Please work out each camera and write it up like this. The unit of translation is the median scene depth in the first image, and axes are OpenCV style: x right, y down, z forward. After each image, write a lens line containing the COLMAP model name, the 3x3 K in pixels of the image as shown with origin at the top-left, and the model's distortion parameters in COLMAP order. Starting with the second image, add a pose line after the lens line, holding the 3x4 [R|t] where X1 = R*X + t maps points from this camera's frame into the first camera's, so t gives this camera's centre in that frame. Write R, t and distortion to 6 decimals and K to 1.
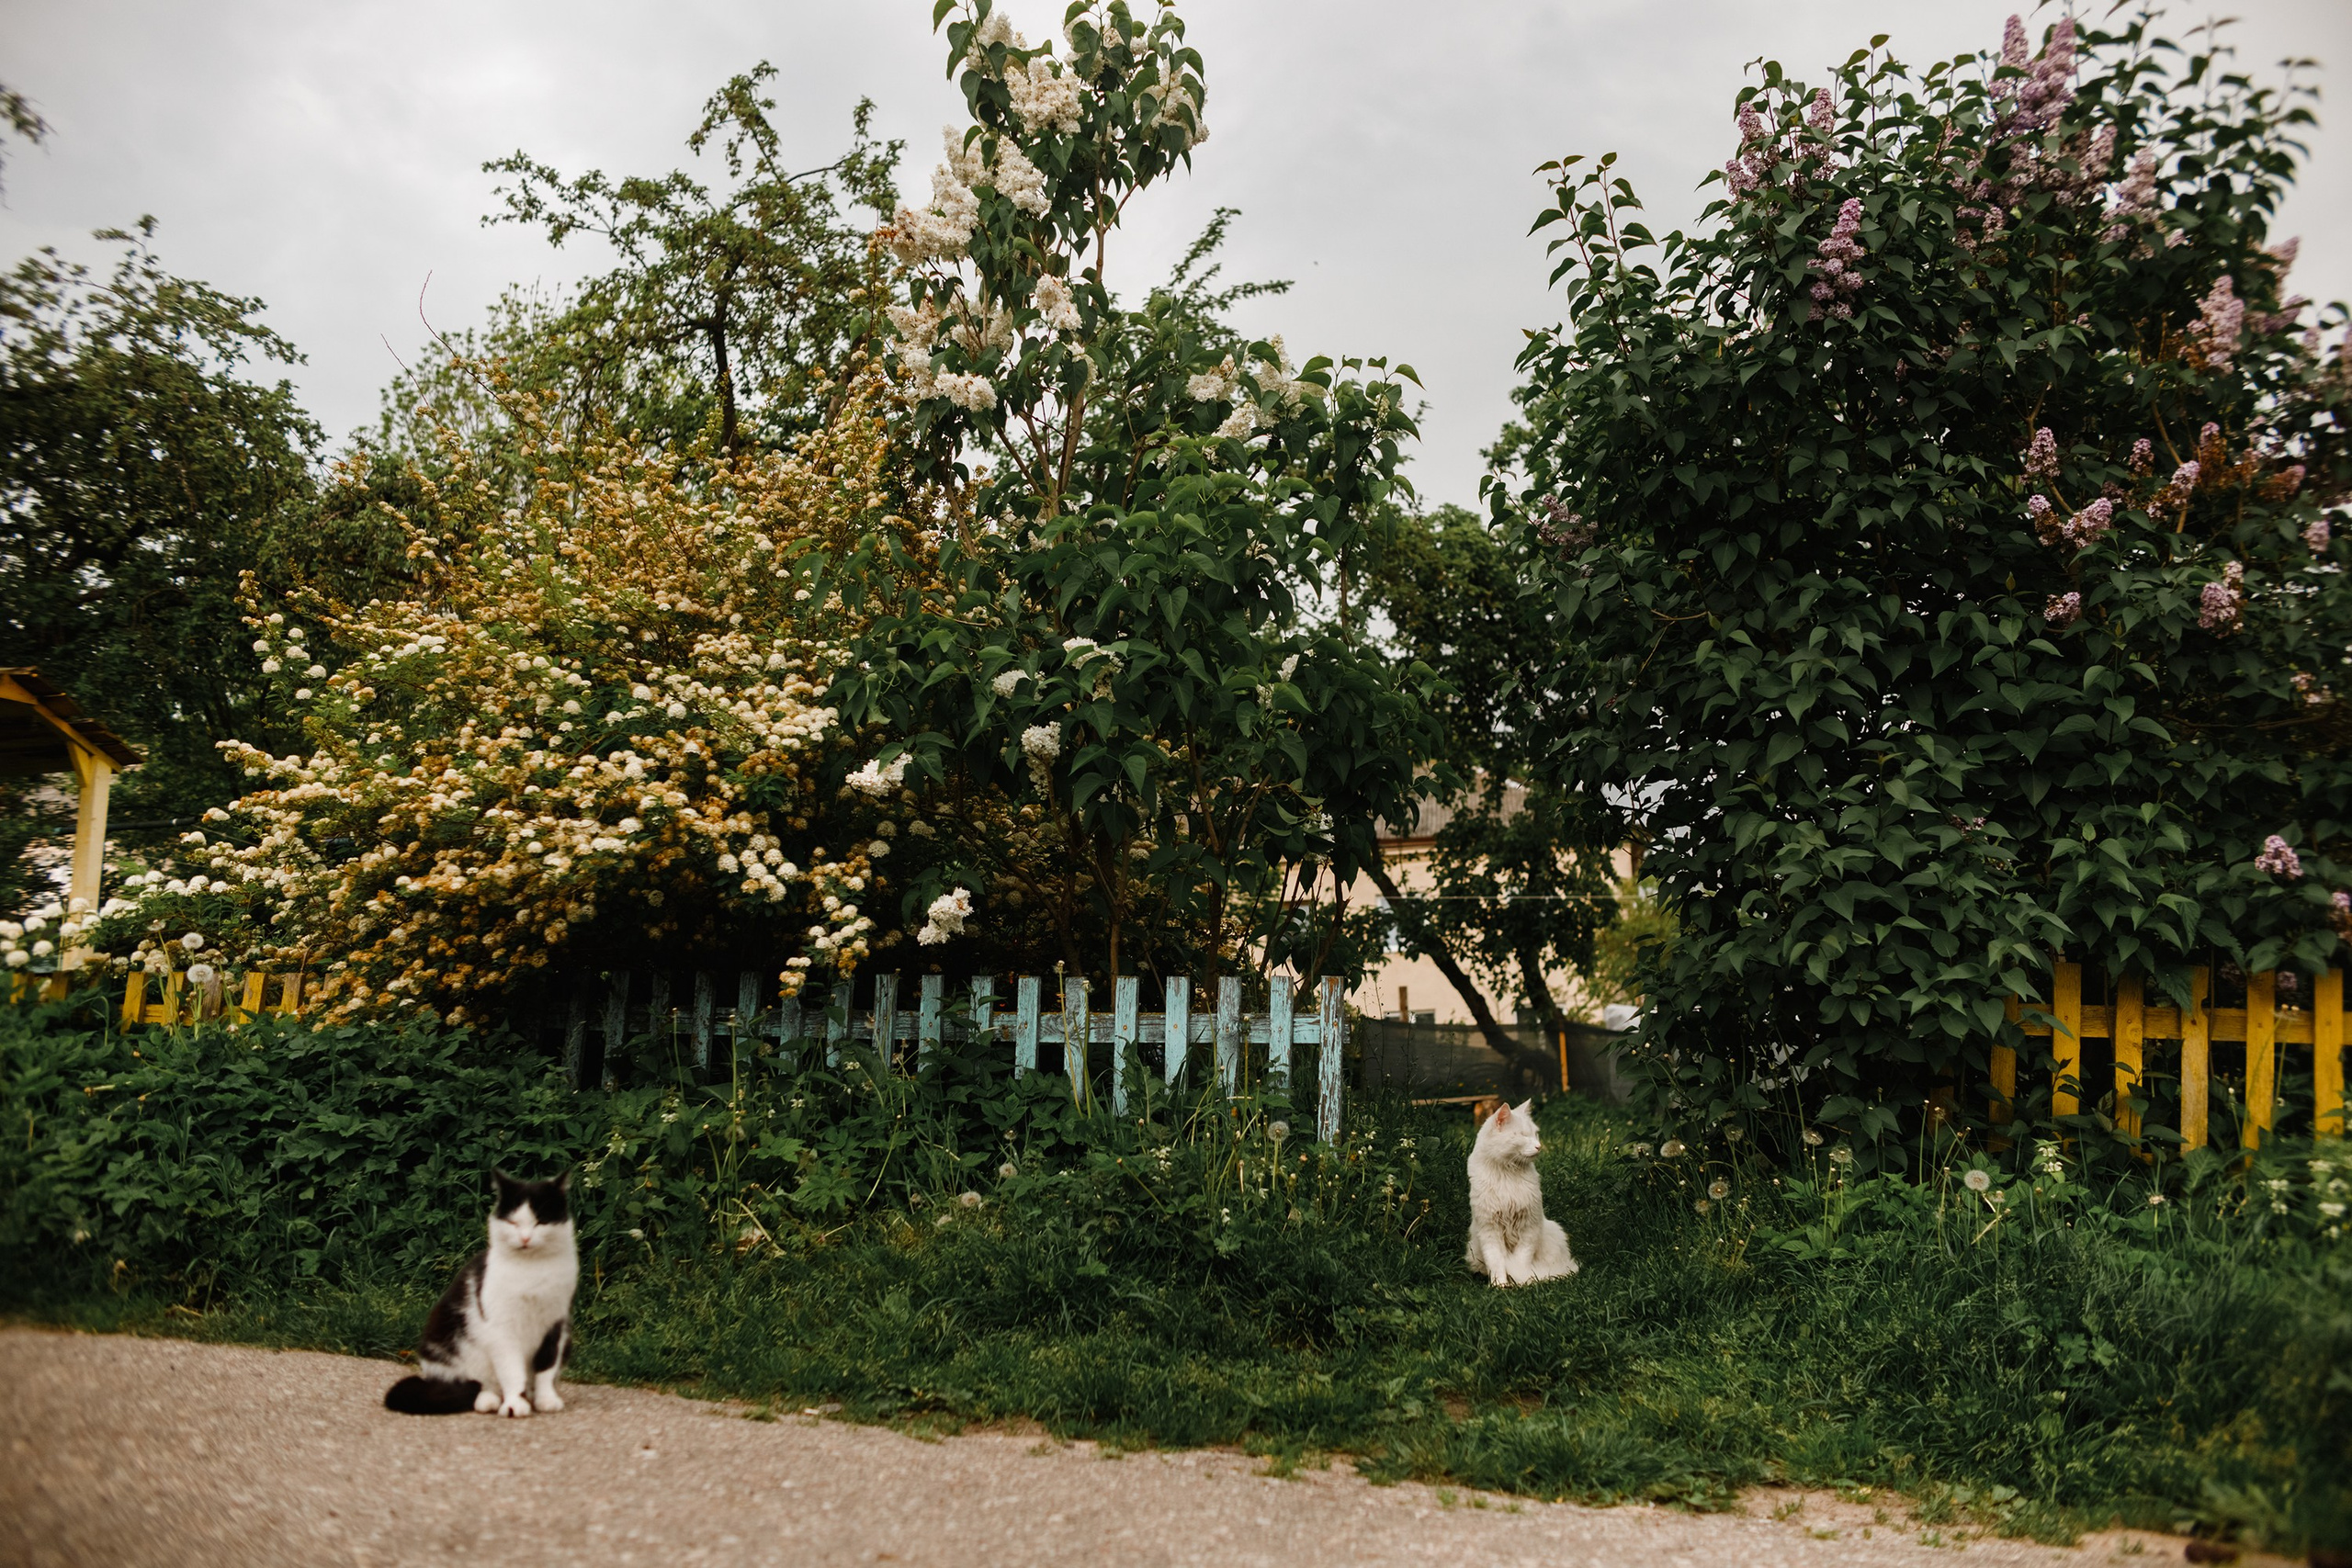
lens RADIAL K [[2021.9, 0, 1186.5], [0, 2021.9, 792.2], [0, 0, 1]] dist [-0.072042, 0.153560]
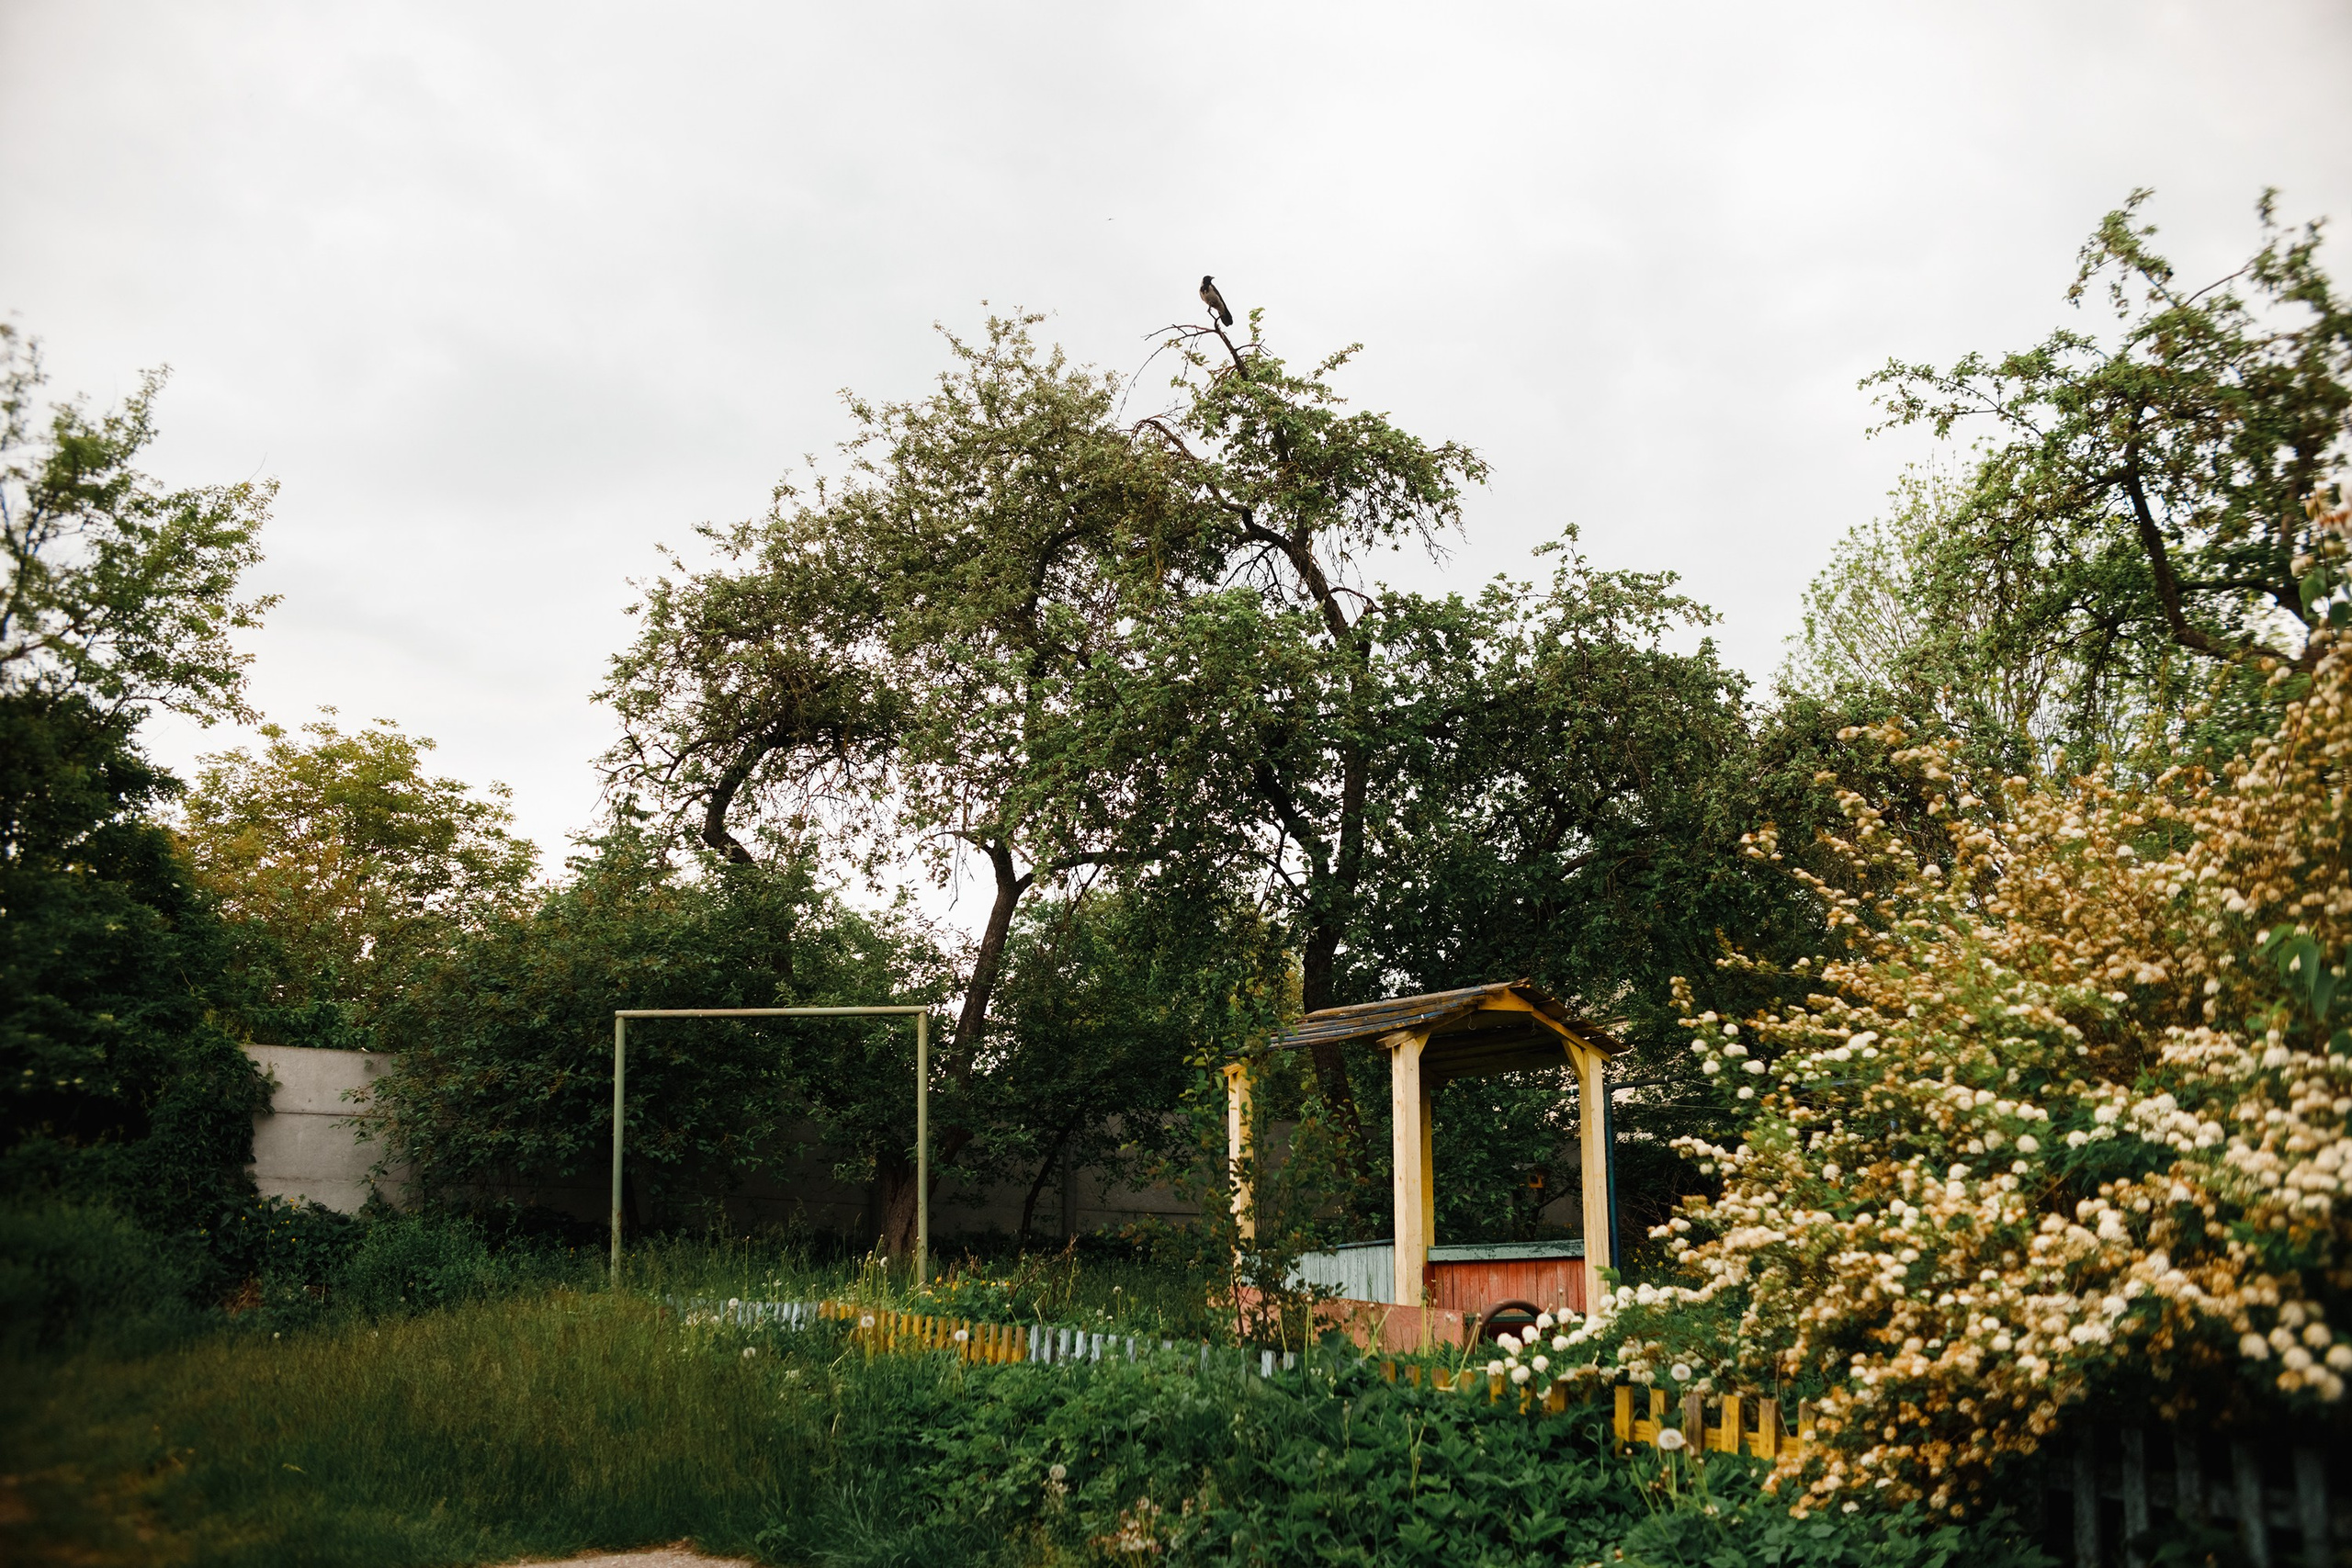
lens RADIAL K [[2008.6, 0, 1176.0], [0, 2008.6, 784.0], [0, 0, 1]] dist [-0.090630, 0.162662]
pose [[0.751668, -0.157342, -0.640499, -0.006767], [0.105885, 0.987319, -0.118277, -0.132988], [0.650987, 0.021086, 0.758796, 0.107284]]
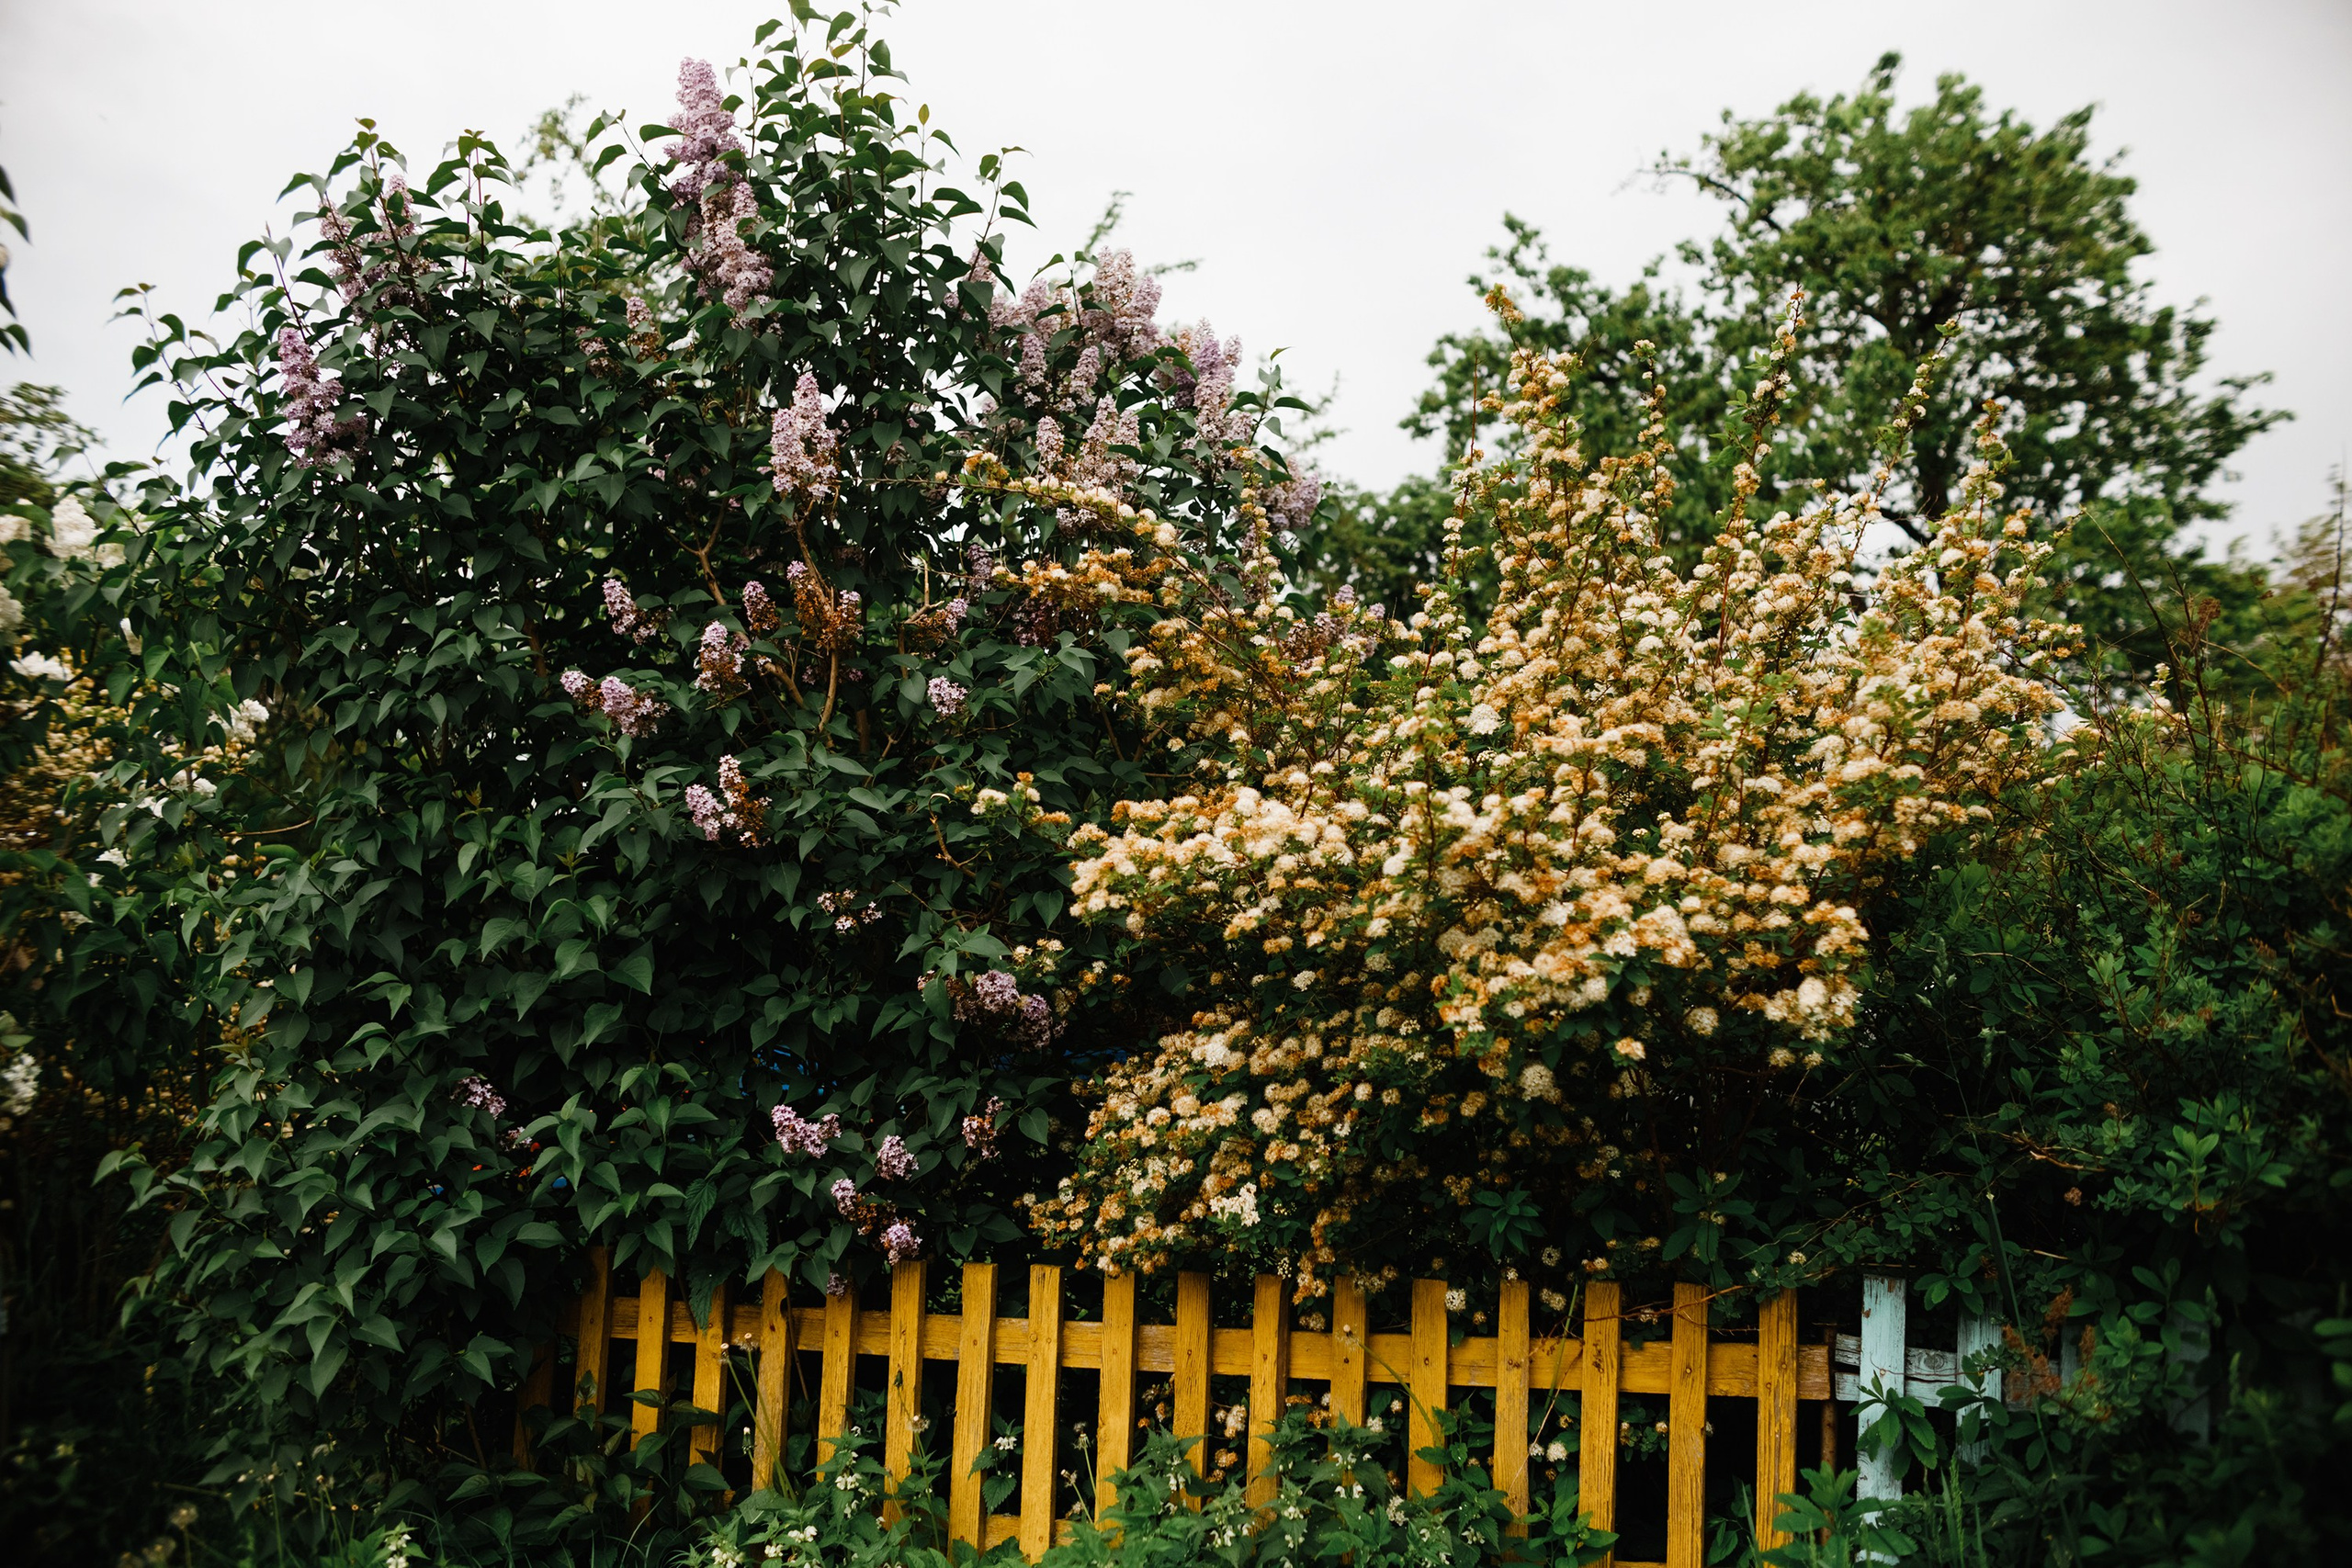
lens RADIAL K [[2021.9, 0, 1186.5], [0, 2021.9, 792.2], [0, 0, 1]] dist [-0.072042, 0.153560]
pose [[0.992216, -0.058905, -0.109716, 0.681185], [0.061238, 0.997961, 0.018009, -0.089920], [0.108431, -0.024587, 0.993800, 0.205504]]
